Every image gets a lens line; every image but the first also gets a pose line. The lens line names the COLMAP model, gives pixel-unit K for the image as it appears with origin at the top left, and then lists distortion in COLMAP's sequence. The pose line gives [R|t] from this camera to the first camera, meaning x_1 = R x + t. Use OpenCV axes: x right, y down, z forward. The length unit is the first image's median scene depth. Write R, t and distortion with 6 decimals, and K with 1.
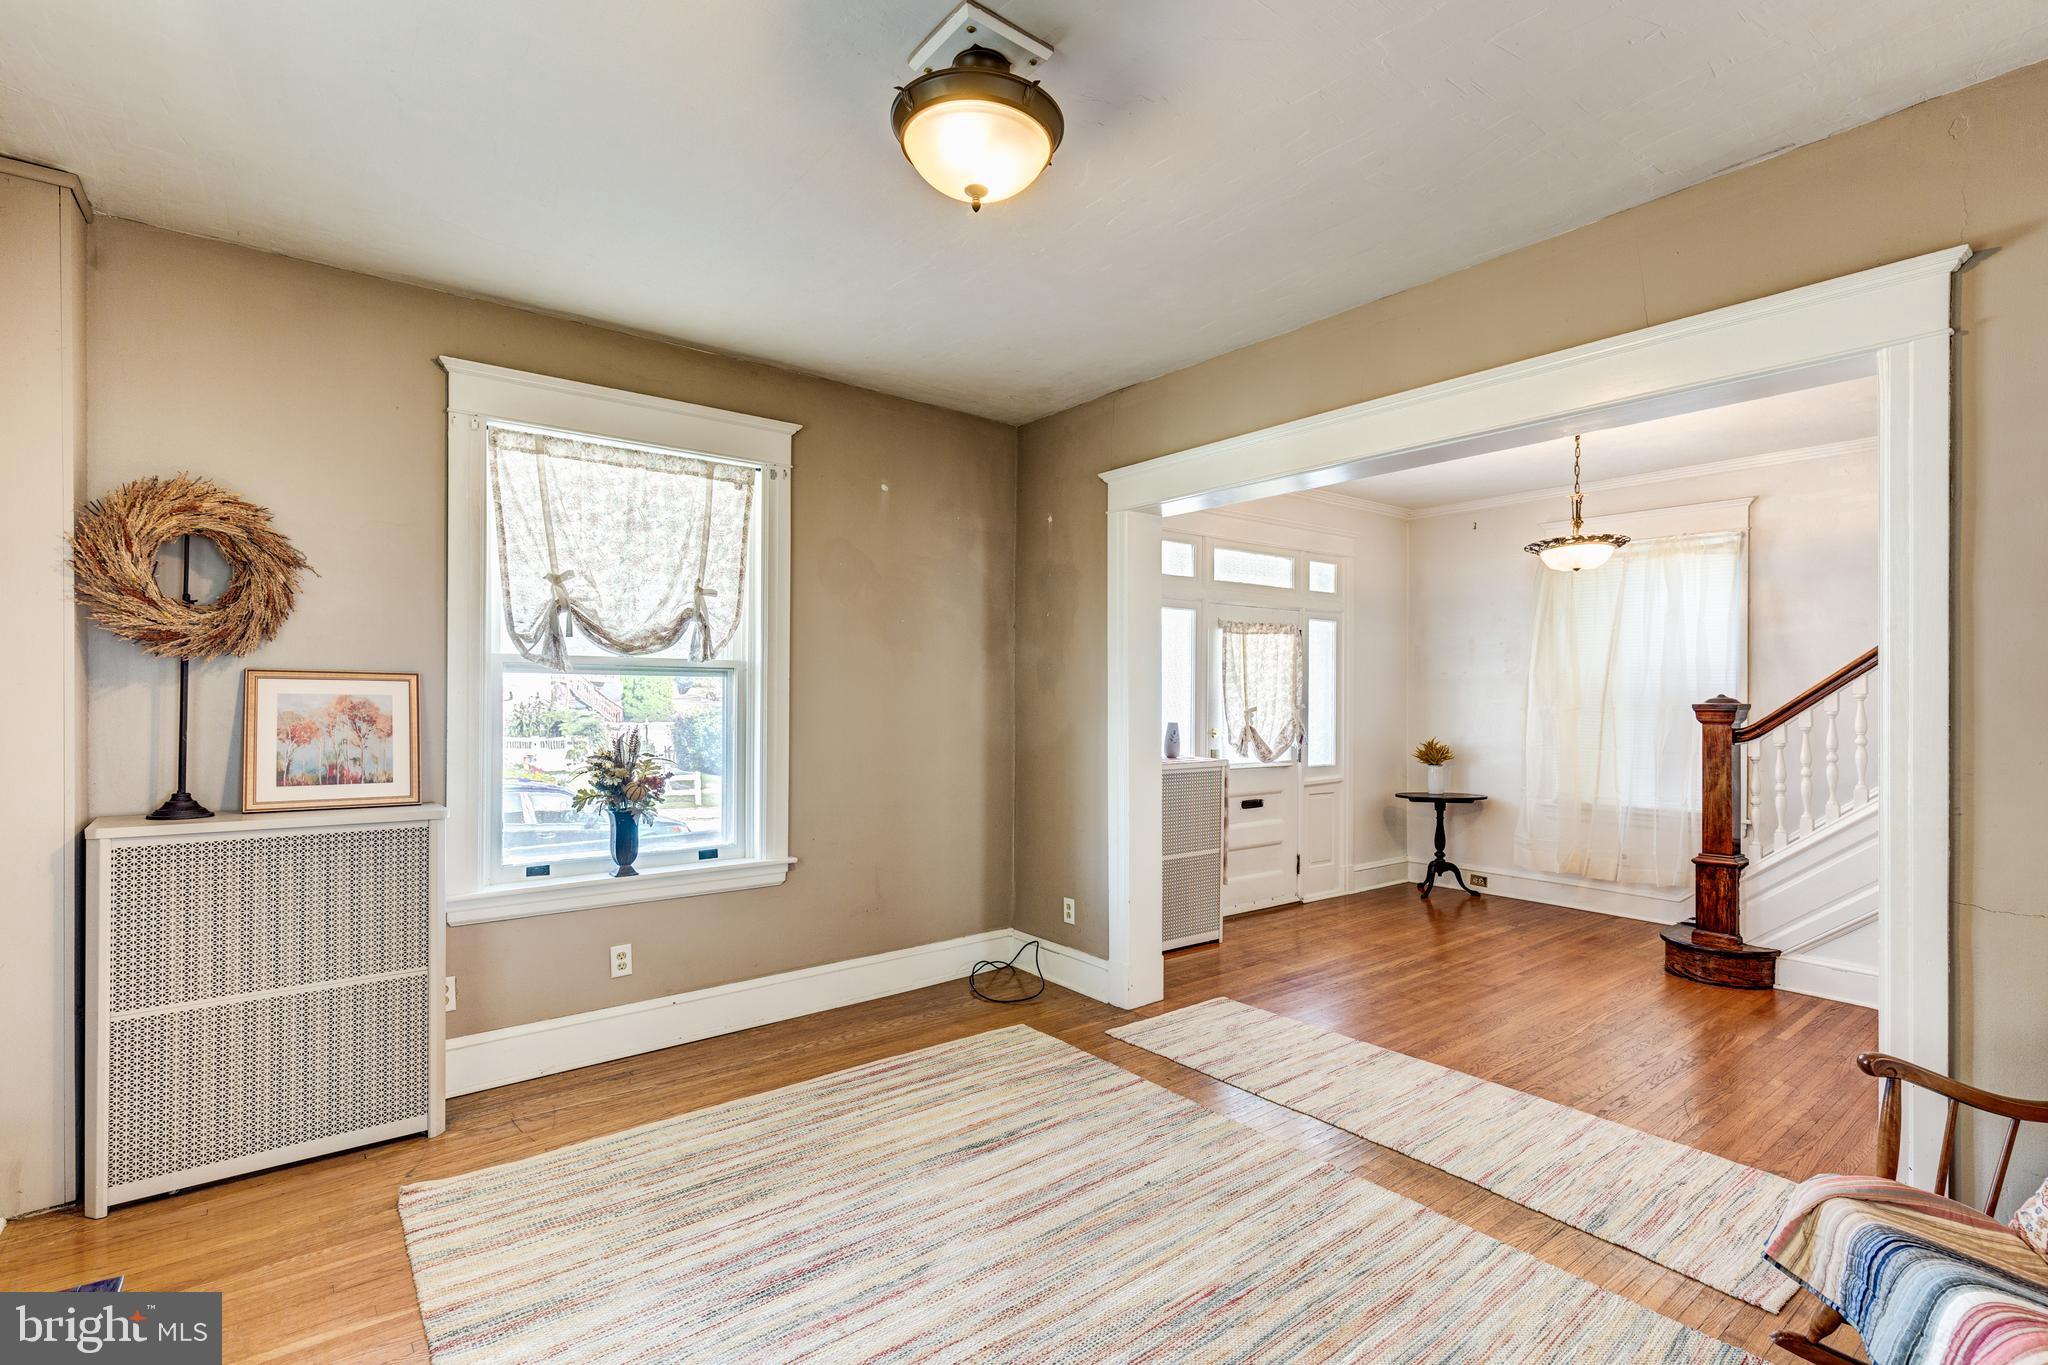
lens RADIAL K [[923.8, 0, 983.3], [0, 923.8, 698.3], [0, 0, 1]] dist [0.007391, -0.000354]
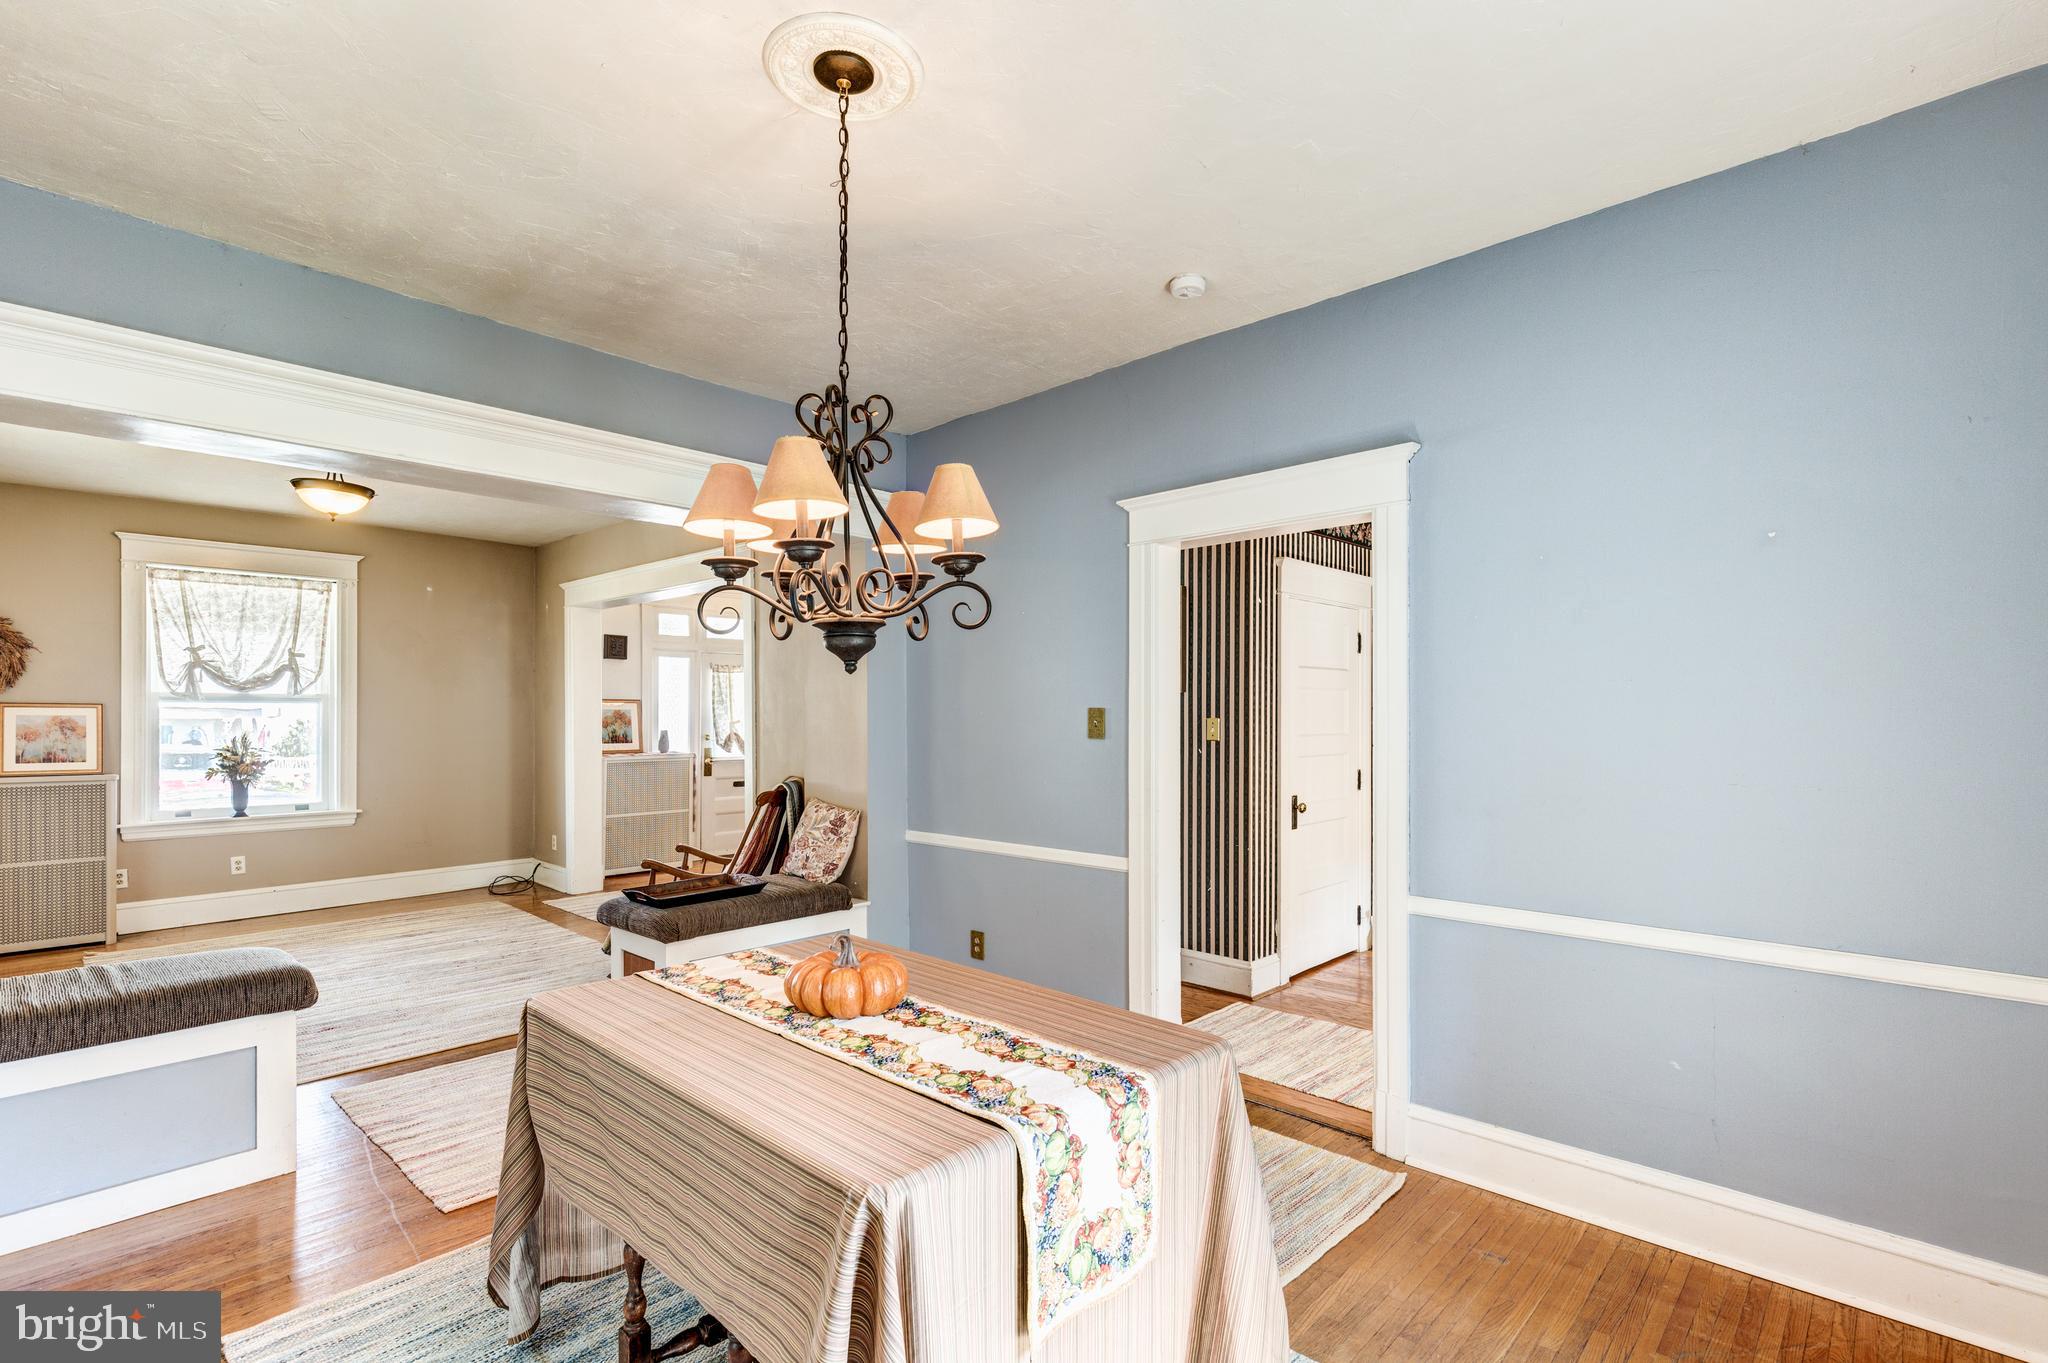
lens RADIAL K [[938.7, 0, 962.4], [0, 938.7, 714.7], [0, 0, 1]] dist [0.009559, -0.000107]
pose [[0.990837, -0.003956, 0.135002, 0.607724], [0.003816, 0.999992, 0.001292, -0.000667], [-0.135006, -0.000765, 0.990845, -0.802023]]
